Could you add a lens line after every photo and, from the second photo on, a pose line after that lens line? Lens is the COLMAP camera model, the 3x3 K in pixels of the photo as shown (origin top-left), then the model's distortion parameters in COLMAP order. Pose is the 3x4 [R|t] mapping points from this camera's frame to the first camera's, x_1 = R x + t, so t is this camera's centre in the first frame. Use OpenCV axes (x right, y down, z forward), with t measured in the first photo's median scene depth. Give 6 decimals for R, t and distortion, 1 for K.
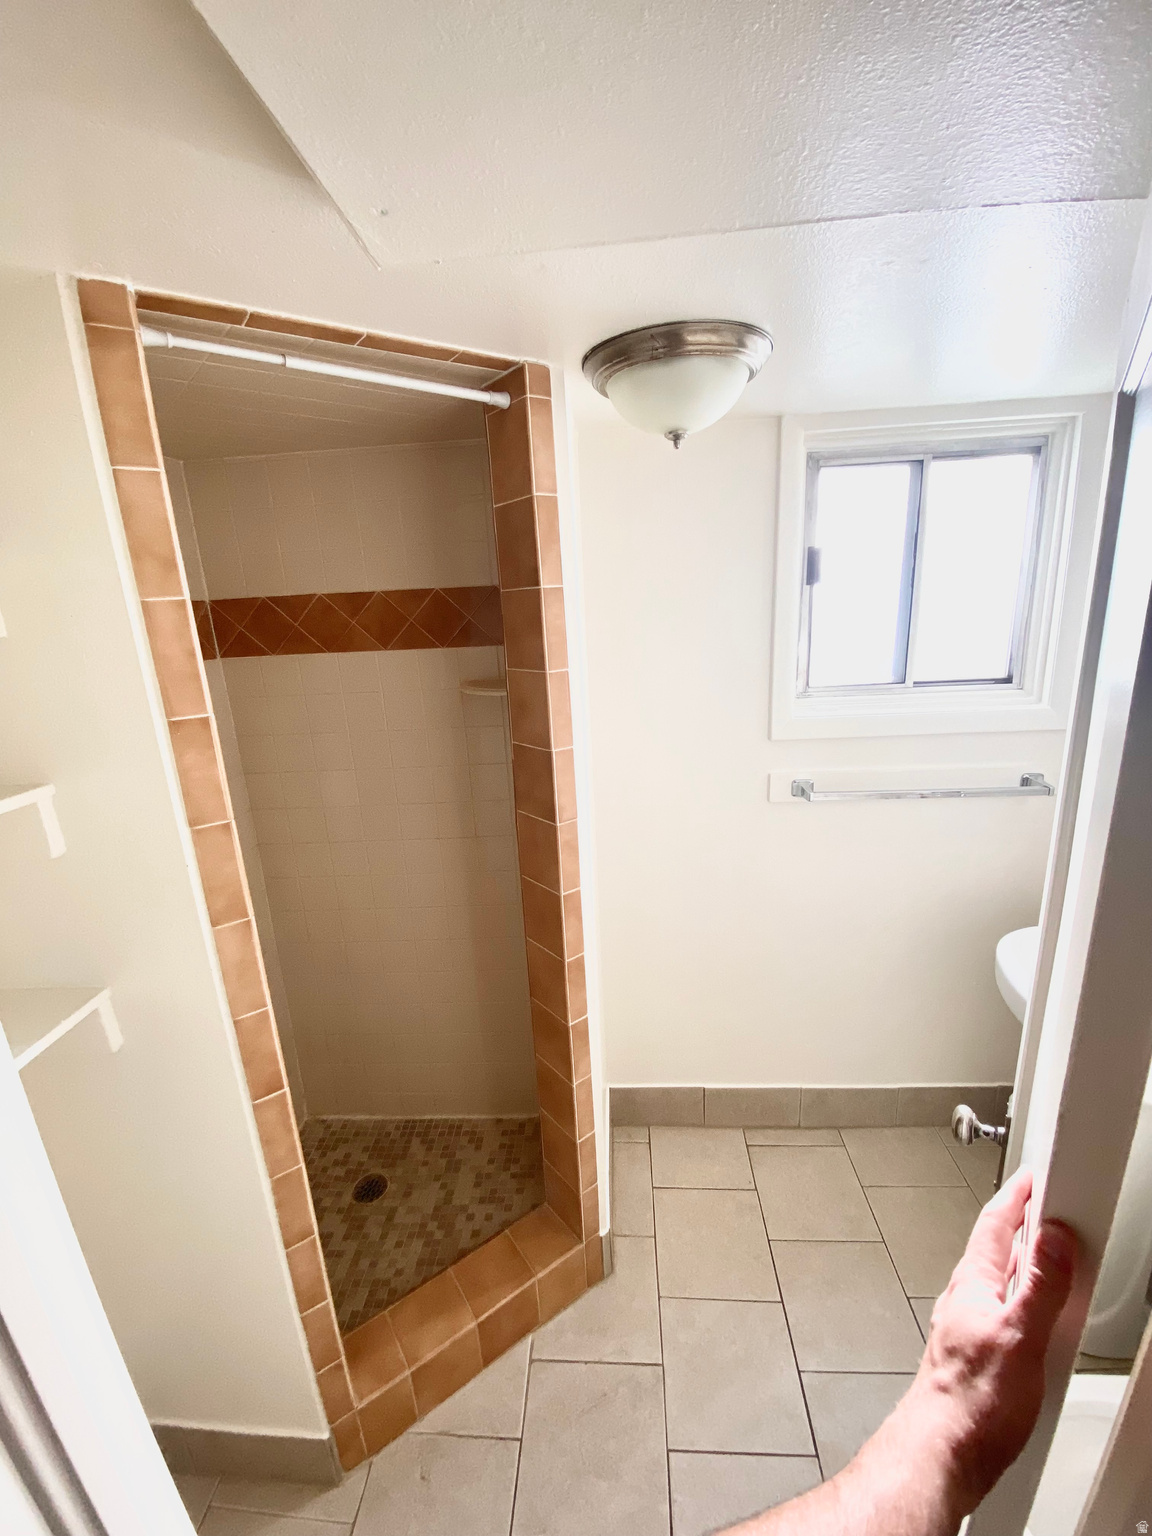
lens RADIAL K [[624.5, 0, 578.9], [0, 624.5, 765.3], [0, 0, 1]] dist [0.034730, -0.026110]
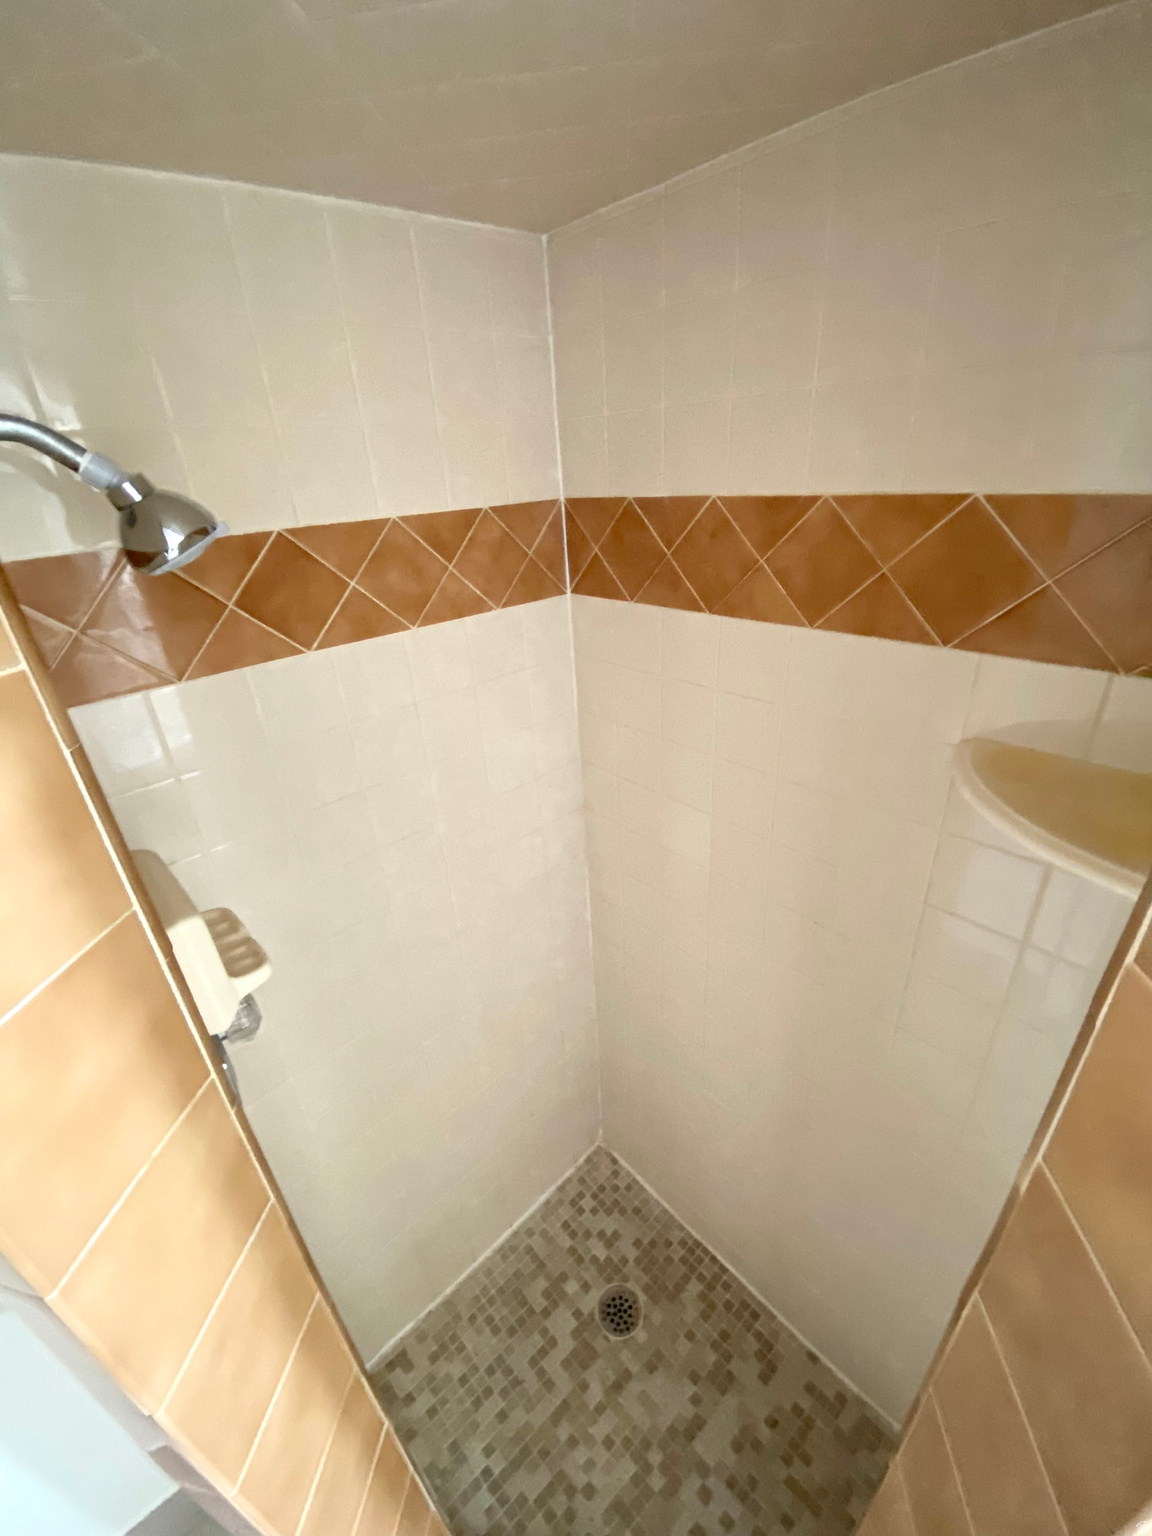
lens RADIAL K [[624.5, 0, 578.9], [0, 624.5, 765.3], [0, 0, 1]] dist [0.034730, -0.026110]
pose [[0.705493, 0.321728, -0.631482, -0.092533], [-0.161857, 0.940617, 0.298400, -0.183073], [0.689986, -0.108309, 0.715673, 0.489622]]
